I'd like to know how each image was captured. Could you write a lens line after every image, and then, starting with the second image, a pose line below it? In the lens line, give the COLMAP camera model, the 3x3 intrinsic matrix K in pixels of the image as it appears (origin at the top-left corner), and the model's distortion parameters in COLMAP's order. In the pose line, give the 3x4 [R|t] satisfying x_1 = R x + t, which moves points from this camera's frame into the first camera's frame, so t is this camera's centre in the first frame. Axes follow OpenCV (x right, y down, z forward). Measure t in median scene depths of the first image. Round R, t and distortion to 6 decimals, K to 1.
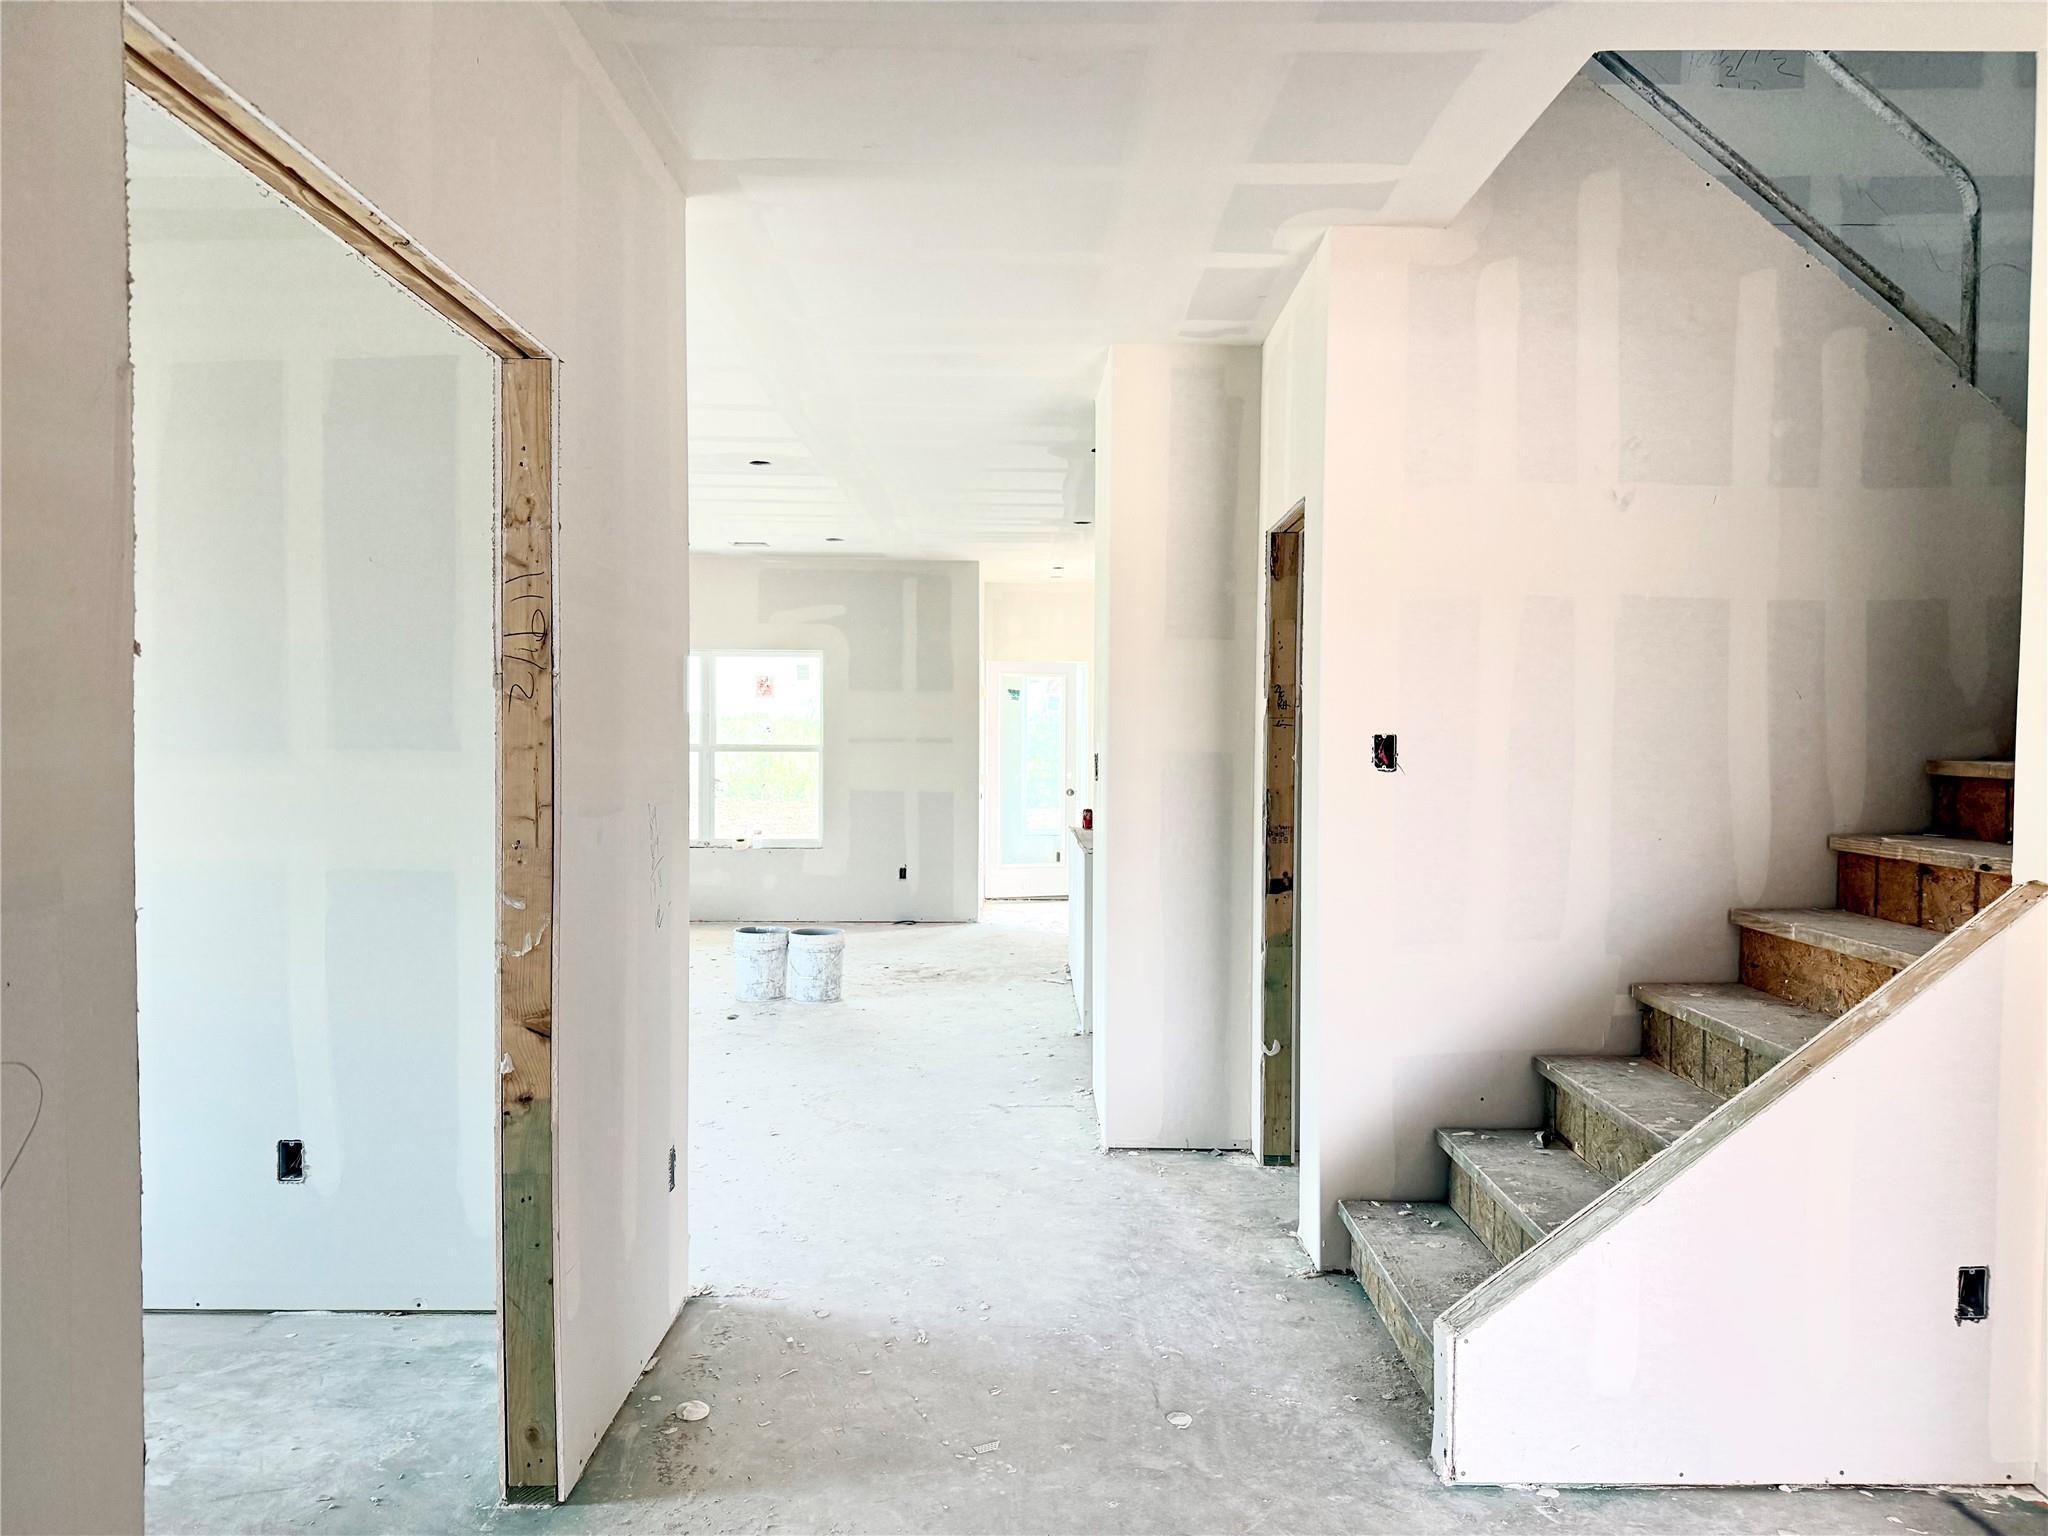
lens RADIAL K [[1416.6, 0, 1024.0], [0, 1416.6, 768.0], [0, 0, 1]] dist [-0.011830, -0.004467]
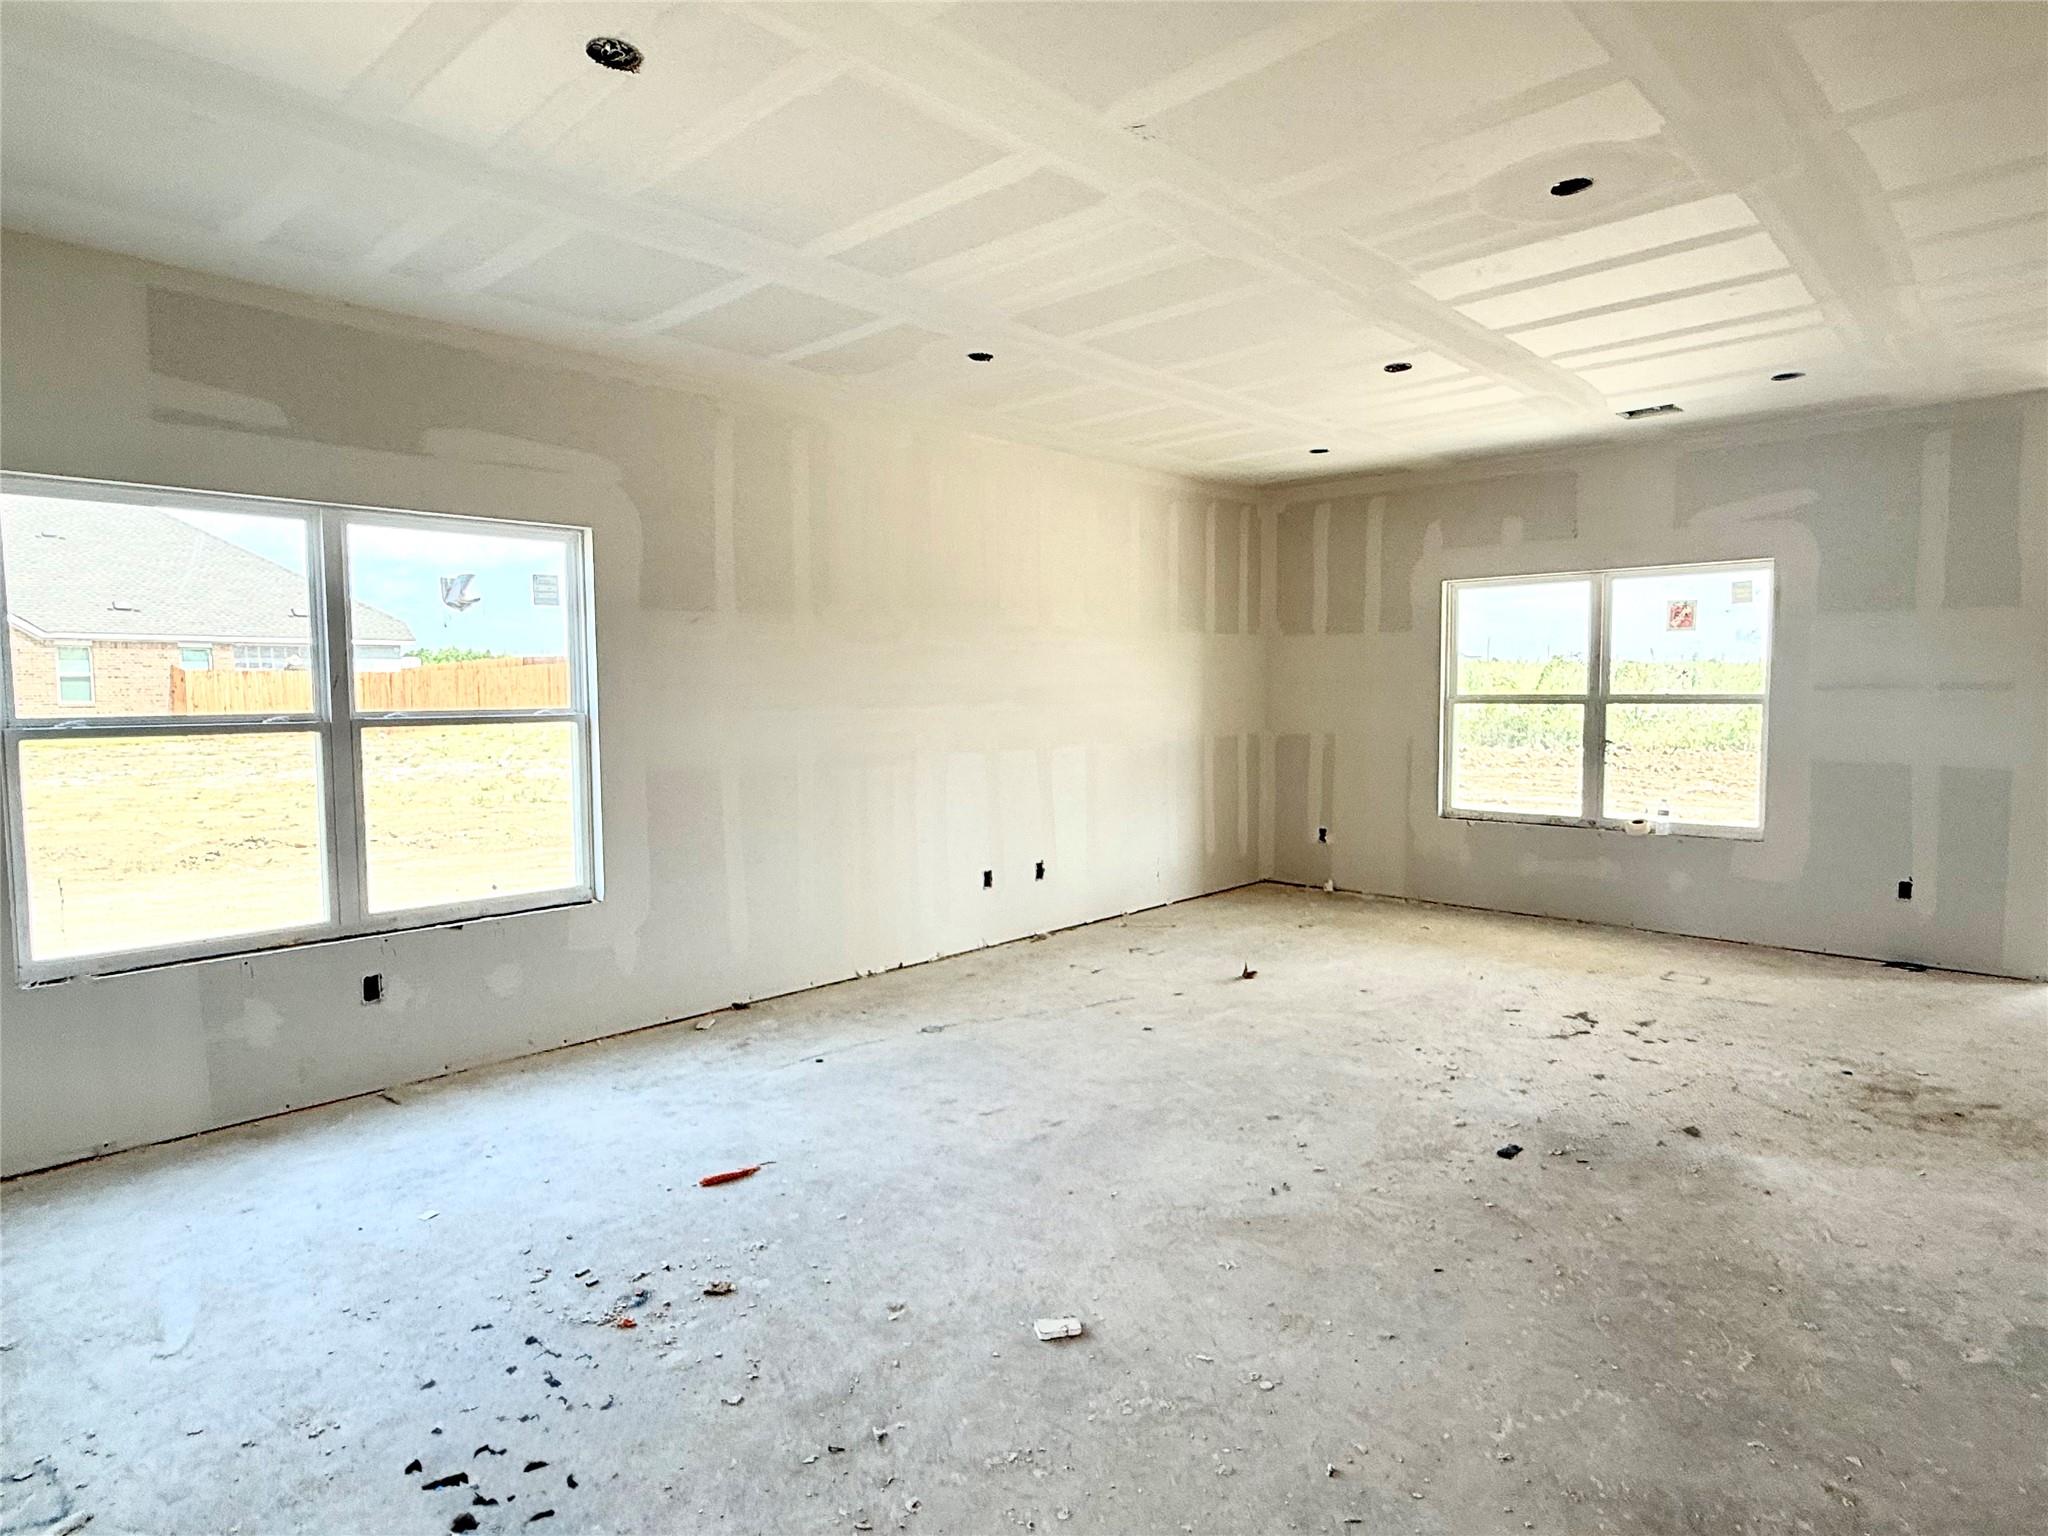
lens RADIAL K [[1156.1, 0, 1024.0], [0, 1156.1, 768.0], [0, 0, 1]] dist [-0.001828, -0.000573]
pose [[0.725643, 0.041266, -0.686833, -0.016610], [-0.007620, 0.998621, 0.051949, -0.007353], [0.688030, -0.032463, 0.724956, 0.334218]]
